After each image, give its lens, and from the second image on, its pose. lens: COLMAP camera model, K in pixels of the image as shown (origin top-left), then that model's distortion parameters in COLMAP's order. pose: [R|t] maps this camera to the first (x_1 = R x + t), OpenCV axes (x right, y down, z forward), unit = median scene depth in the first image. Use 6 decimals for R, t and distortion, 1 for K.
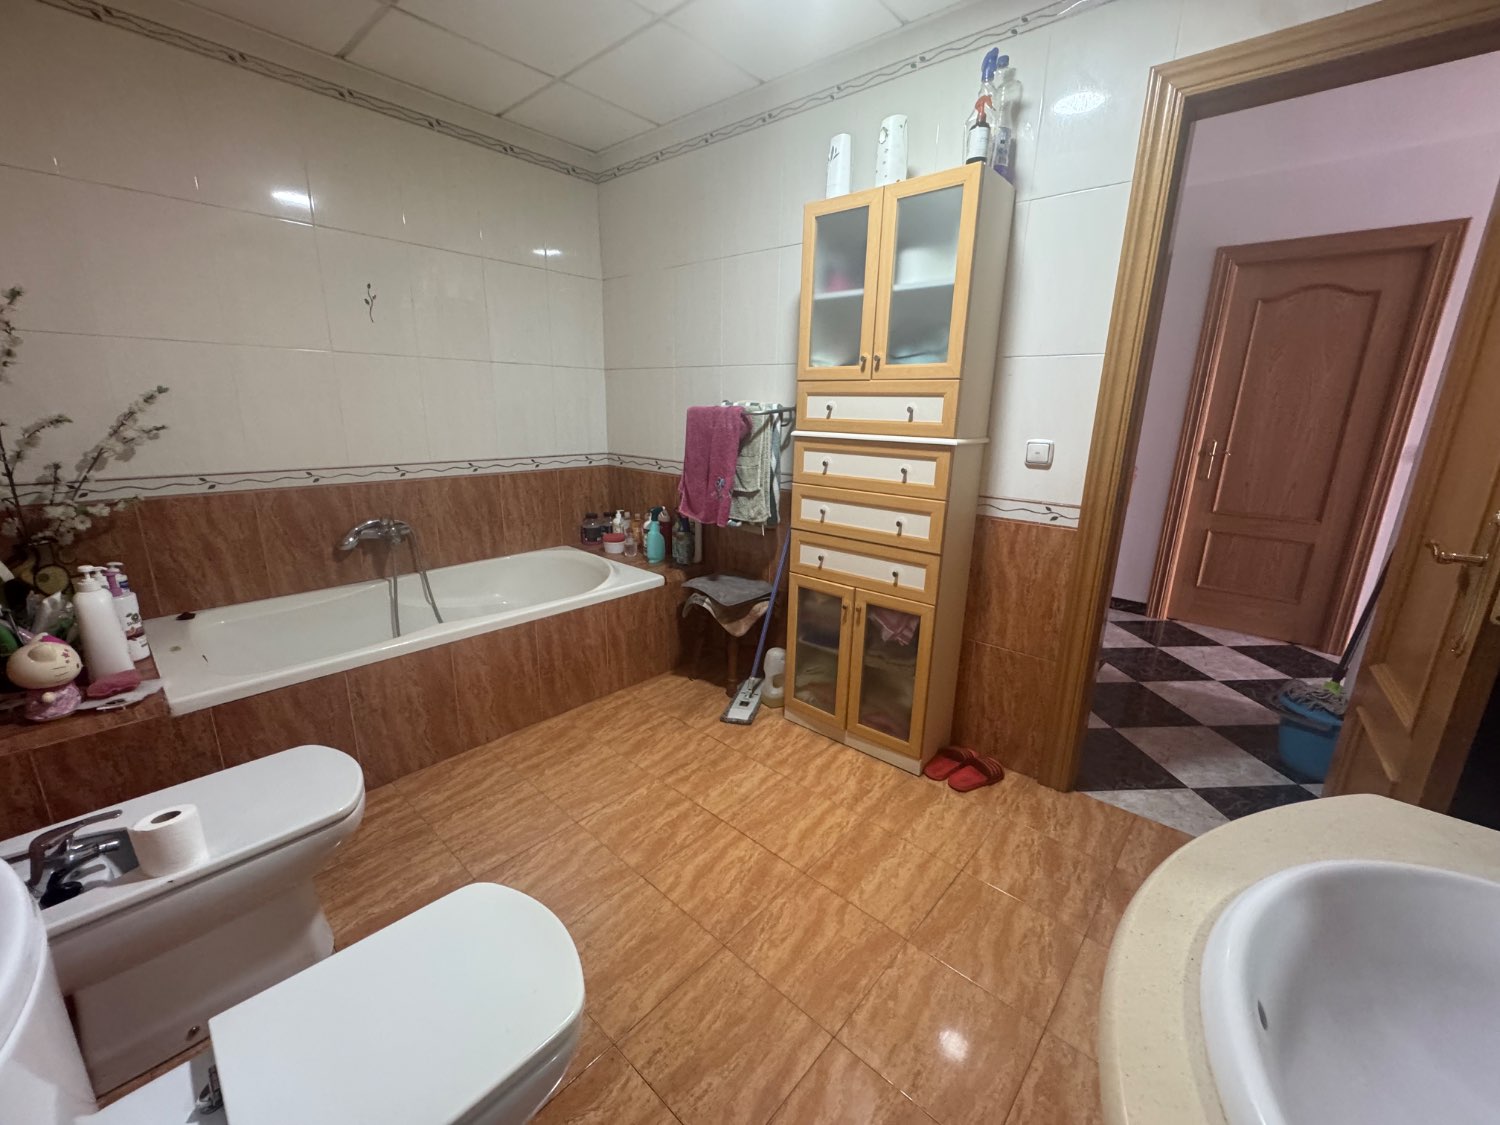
lens RADIAL K [[600.0, 0, 748.3], [0, 600.0, 562.9], [0, 0, 1]] dist [-0.001450, -0.000153]
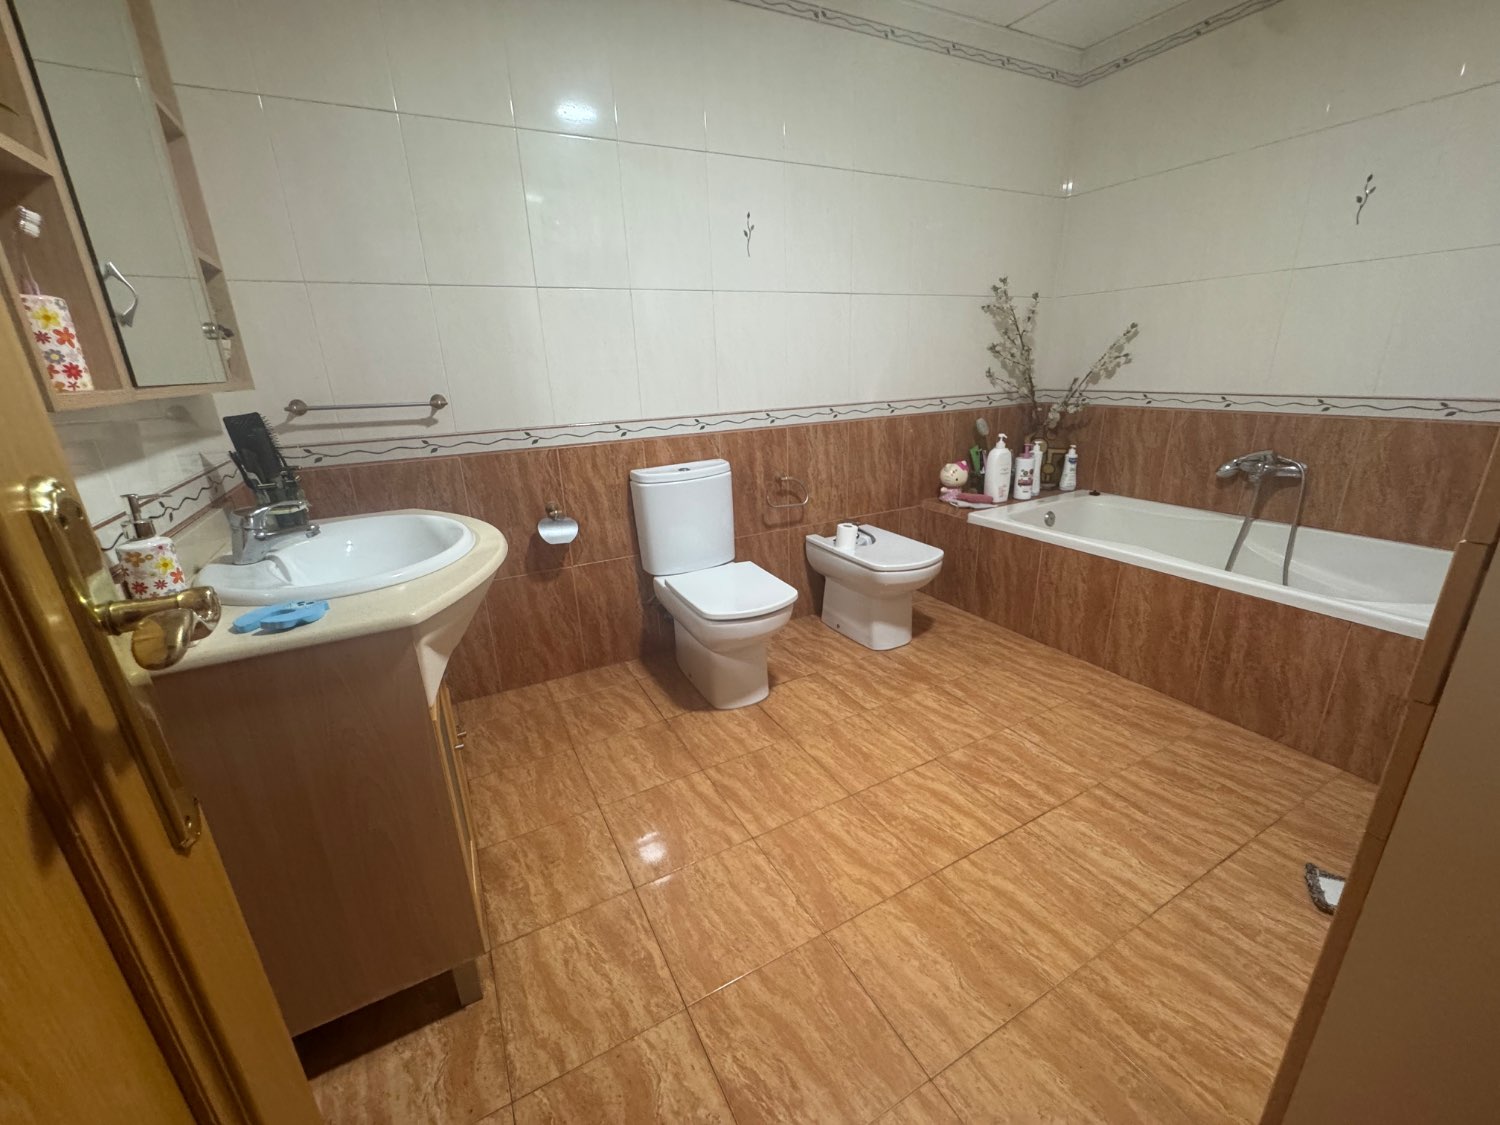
lens RADIAL K [[600.0, 0, 748.6], [0, 600.0, 561.0], [0, 0, 1]] dist [-0.001450, -0.000153]
pose [[-0.334021, 0.287061, -0.897790, 0.673342], [-0.215301, 0.904077, 0.369174, -0.116773], [0.917647, 0.316607, -0.240176, 0.677122]]
